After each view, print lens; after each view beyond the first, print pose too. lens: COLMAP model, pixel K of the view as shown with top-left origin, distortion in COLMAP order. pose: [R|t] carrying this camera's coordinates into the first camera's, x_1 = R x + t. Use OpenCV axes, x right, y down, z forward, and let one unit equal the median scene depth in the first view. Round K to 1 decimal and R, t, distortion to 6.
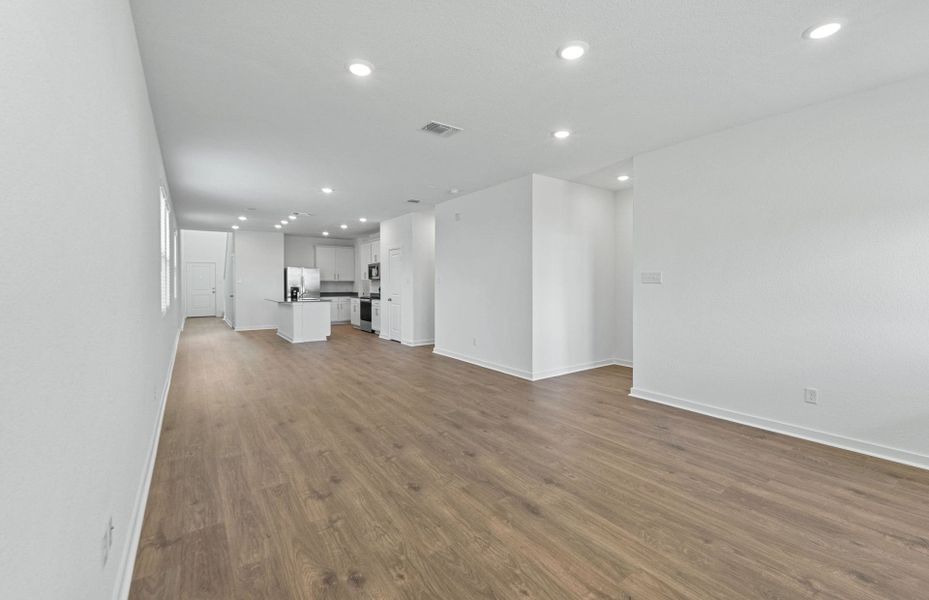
lens RADIAL K [[390.6, 0, 472.0], [0, 390.6, 305.7], [0, 0, 1]] dist [0.003361, -0.002395]
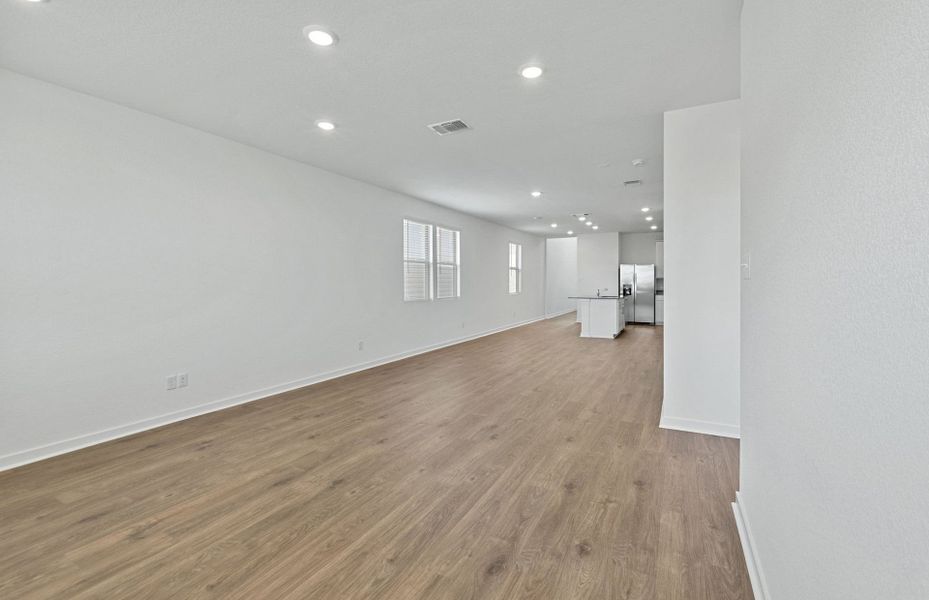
lens RADIAL K [[390.6, 0, 466.8], [0, 390.6, 294.5], [0, 0, 1]] dist [0.003361, -0.002395]
pose [[0.440599, 0.022045, -0.897433, 1.133942], [-0.041397, 0.999134, 0.004219, -0.035363], [0.896749, 0.035292, 0.441130, 0.789227]]
